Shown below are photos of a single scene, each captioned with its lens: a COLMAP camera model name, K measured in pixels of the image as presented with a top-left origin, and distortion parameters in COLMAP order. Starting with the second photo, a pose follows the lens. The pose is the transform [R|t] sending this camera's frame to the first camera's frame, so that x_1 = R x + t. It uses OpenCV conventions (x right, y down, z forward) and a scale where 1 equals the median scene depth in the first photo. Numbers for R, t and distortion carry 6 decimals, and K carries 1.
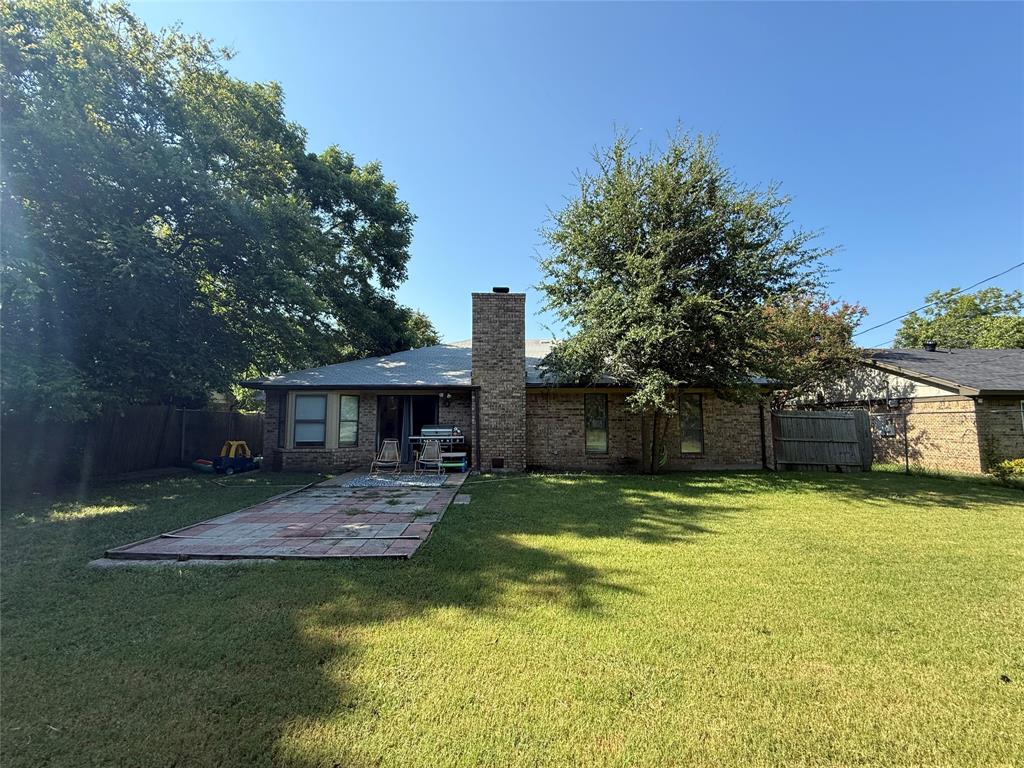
lens RADIAL K [[407.5, 0, 511.8], [0, 407.5, 381.5], [0, 0, 1]] dist [-0.000582, -0.000050]
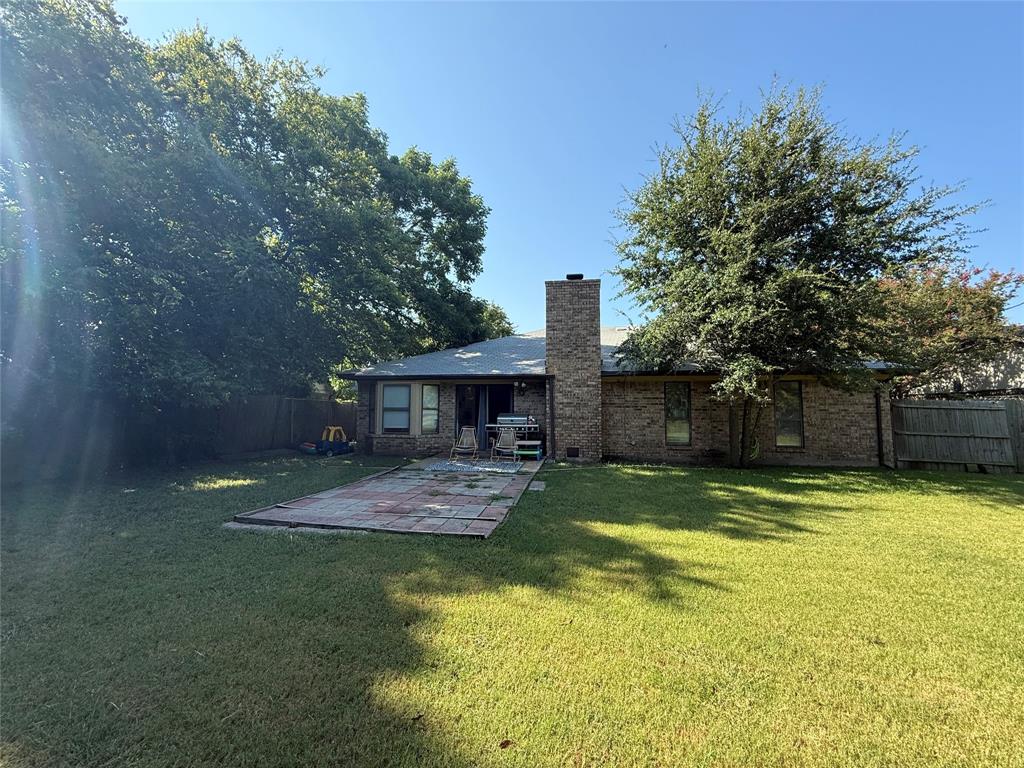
lens RADIAL K [[407.5, 0, 511.8], [0, 407.5, 381.5], [0, 0, 1]] dist [-0.000582, -0.000050]
pose [[0.983256, -0.006353, -0.182121, 0.001971], [0.010458, 0.999712, 0.021585, 0.006929], [0.181931, -0.023128, 0.983039, 0.000539]]
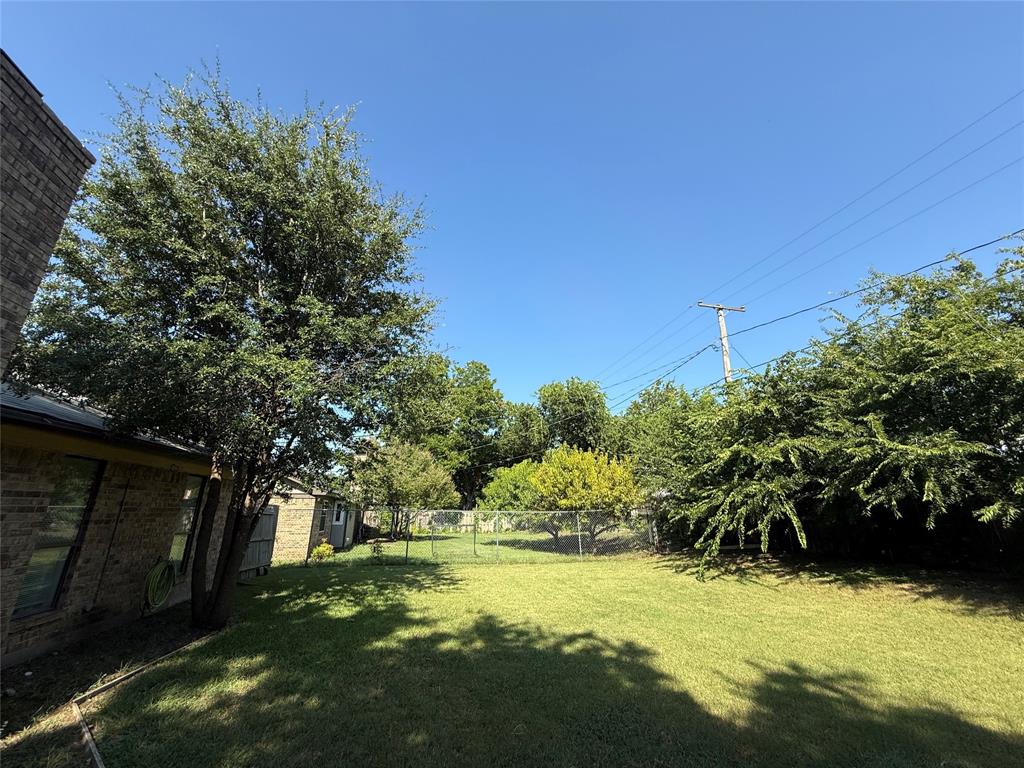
lens RADIAL K [[407.5, 0, 511.8], [0, 407.5, 381.5], [0, 0, 1]] dist [-0.000582, -0.000050]
pose [[-0.192288, 0.293581, 0.936395, -0.442309], [-0.102320, 0.943003, -0.316664, 0.064158], [-0.975990, -0.156702, -0.151289, 0.937576]]
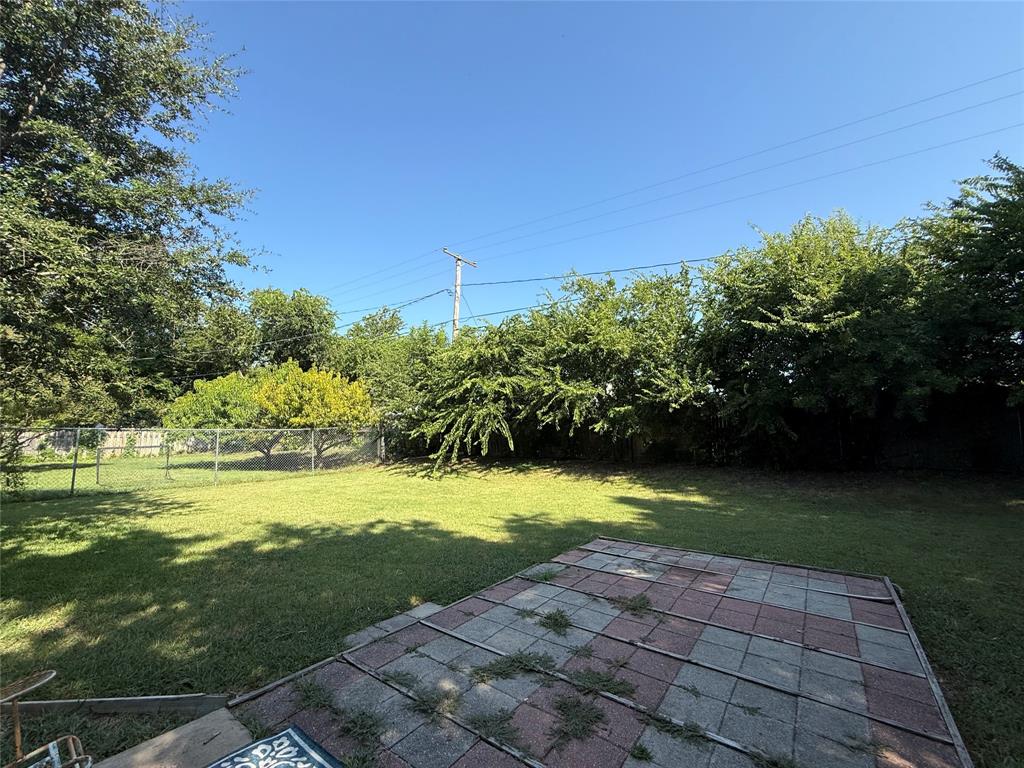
lens RADIAL K [[407.5, 0, 511.8], [0, 407.5, 381.5], [0, 0, 1]] dist [-0.000582, -0.000050]
pose [[-0.790655, 0.073630, 0.607819, -0.452591], [-0.058642, 0.979072, -0.194884, 0.099379], [-0.609447, -0.189729, -0.769790, 1.178756]]
